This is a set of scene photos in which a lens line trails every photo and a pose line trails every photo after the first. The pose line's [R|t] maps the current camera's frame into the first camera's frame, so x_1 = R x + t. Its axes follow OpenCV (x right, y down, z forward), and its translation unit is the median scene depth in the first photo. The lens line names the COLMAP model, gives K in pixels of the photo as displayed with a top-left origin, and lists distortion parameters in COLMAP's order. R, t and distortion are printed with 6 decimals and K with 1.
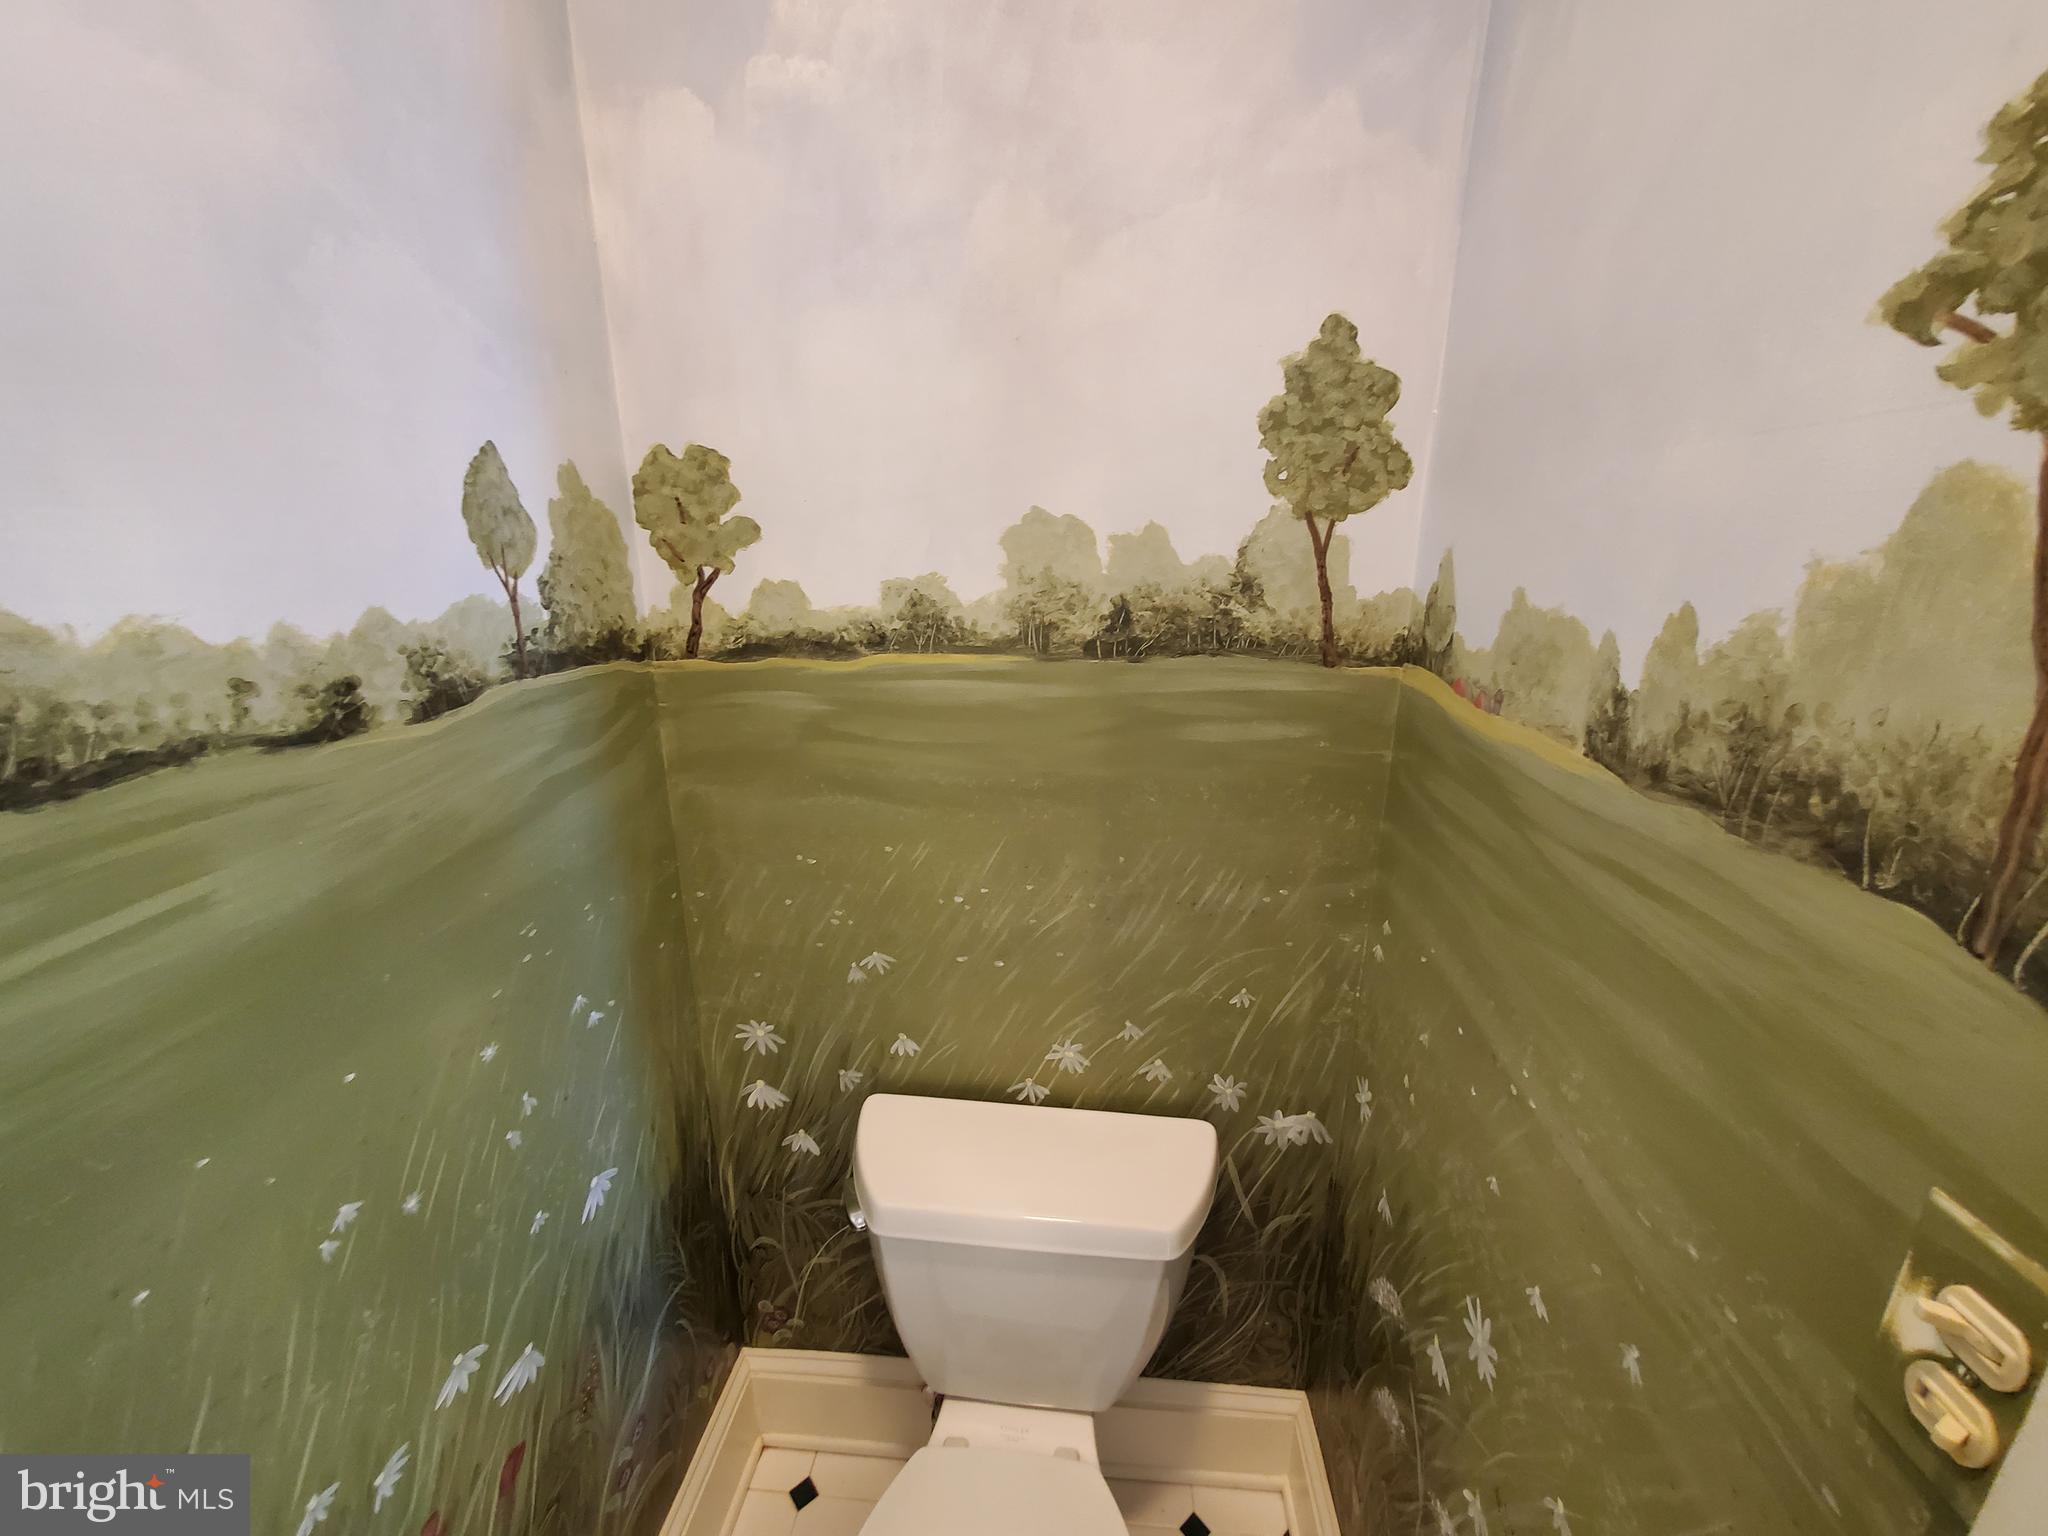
lens RADIAL K [[816.5, 0, 1038.0], [0, 816.5, 754.2], [0, 0, 1]] dist [-0.001881, 0.000692]
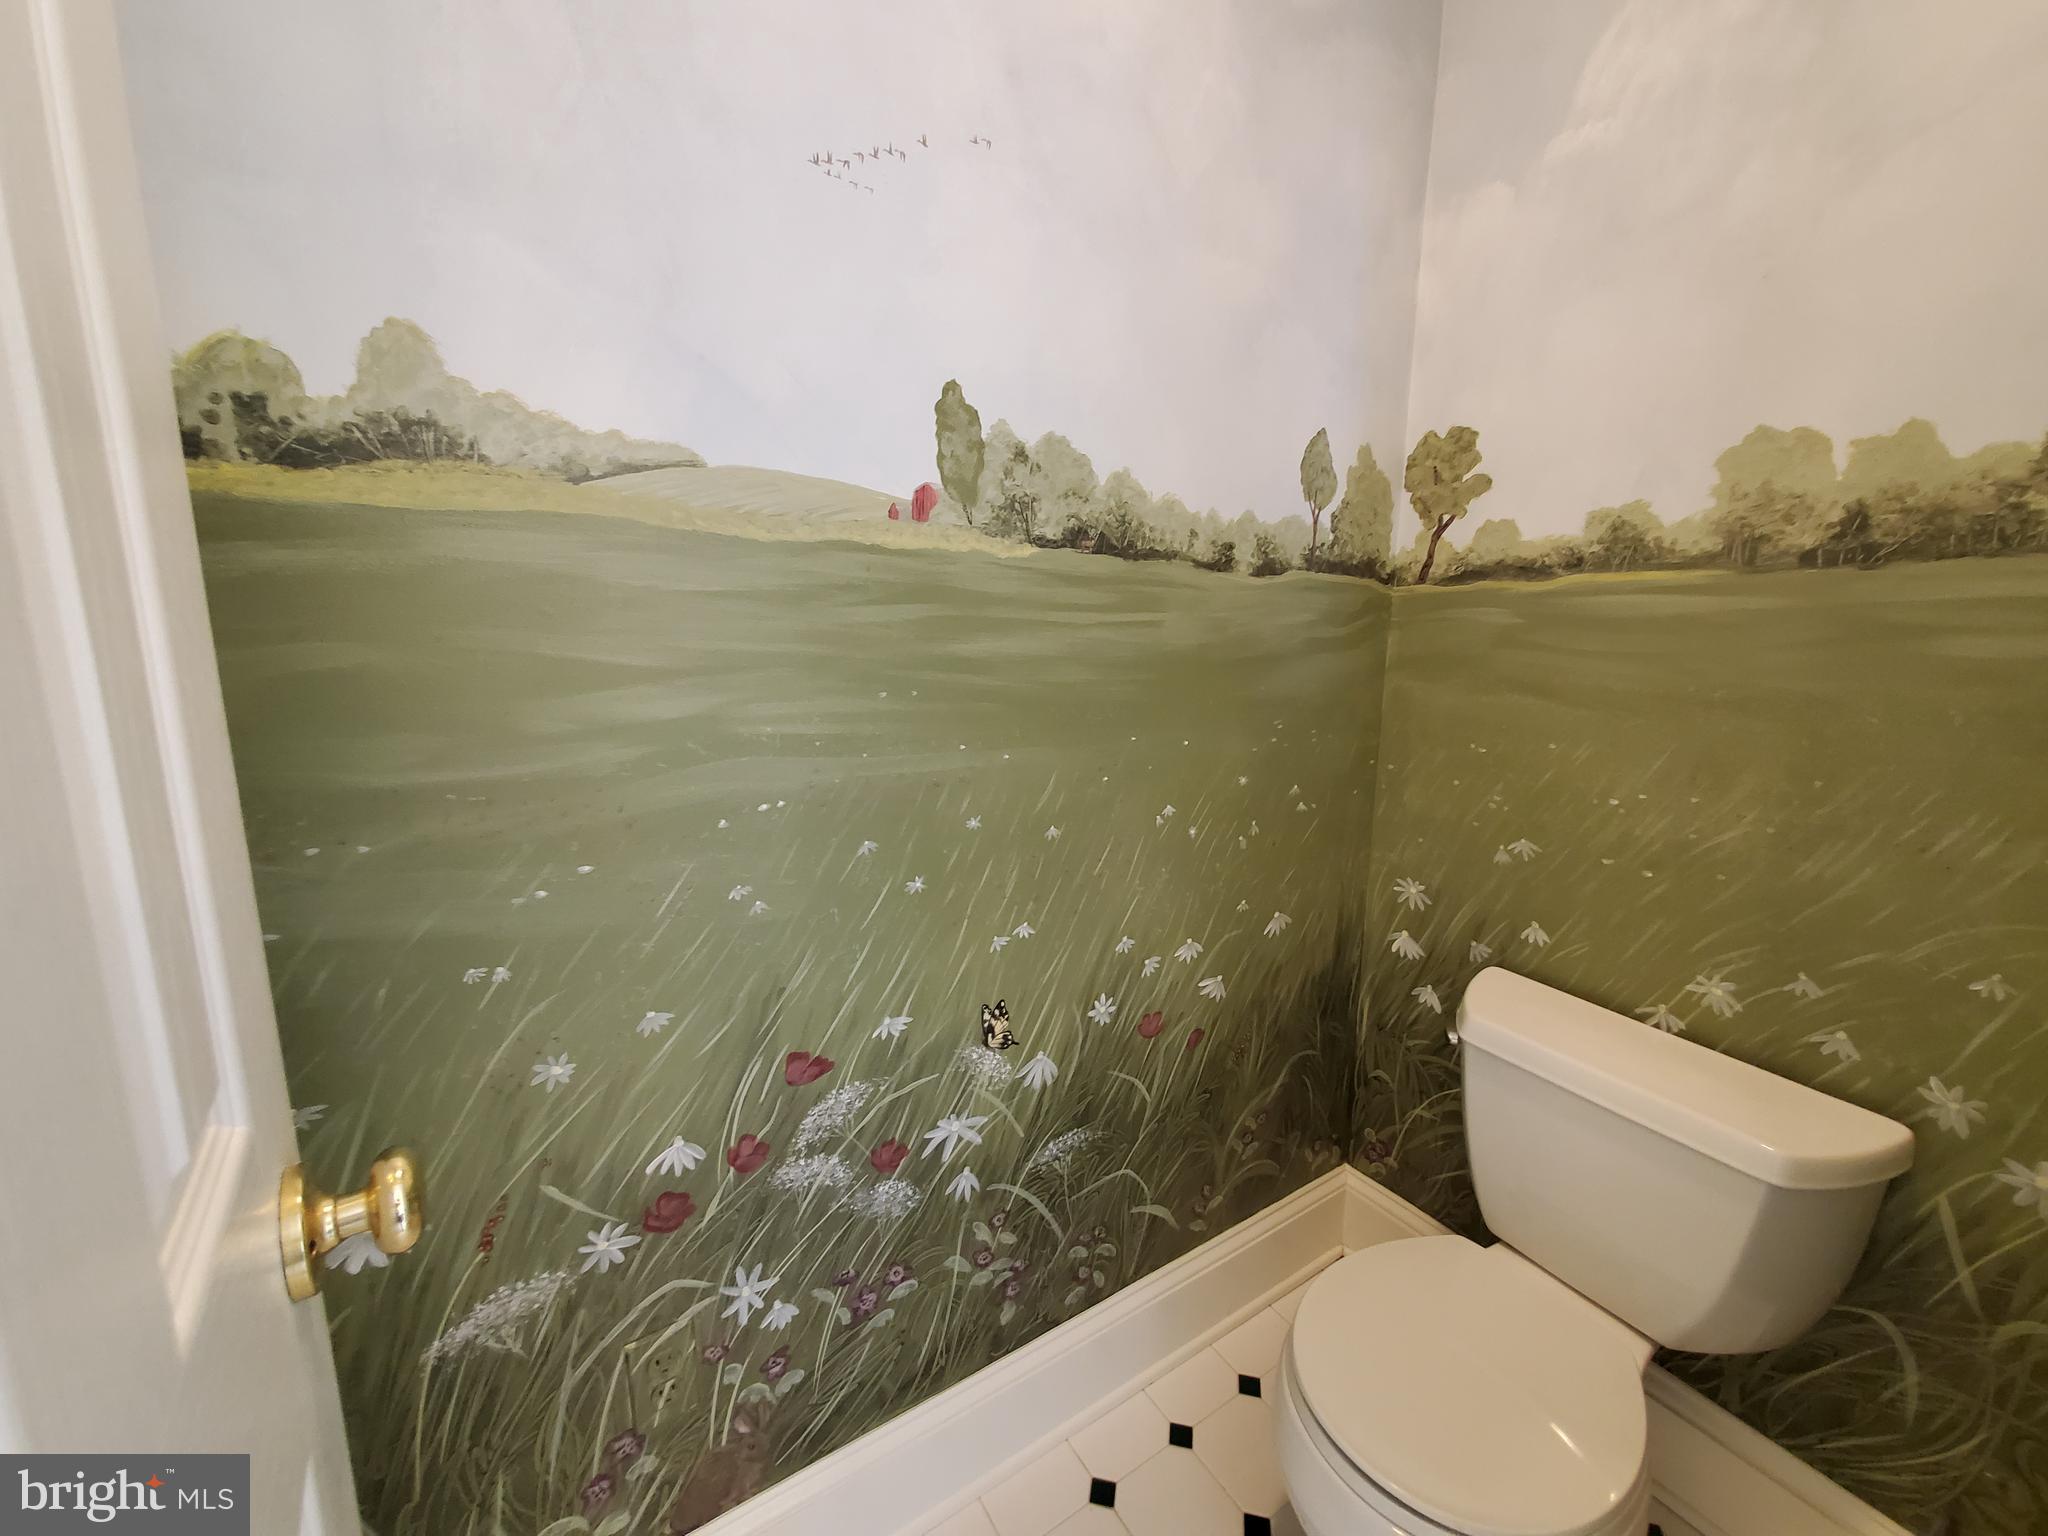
lens RADIAL K [[816.5, 0, 1034.5], [0, 816.5, 774.4], [0, 0, 1]] dist [-0.001881, 0.000692]
pose [[0.614952, 0.147016, -0.774739, 0.294524], [-0.224001, 0.974563, 0.007133, 0.338154], [0.756080, 0.169156, 0.632241, -0.318790]]
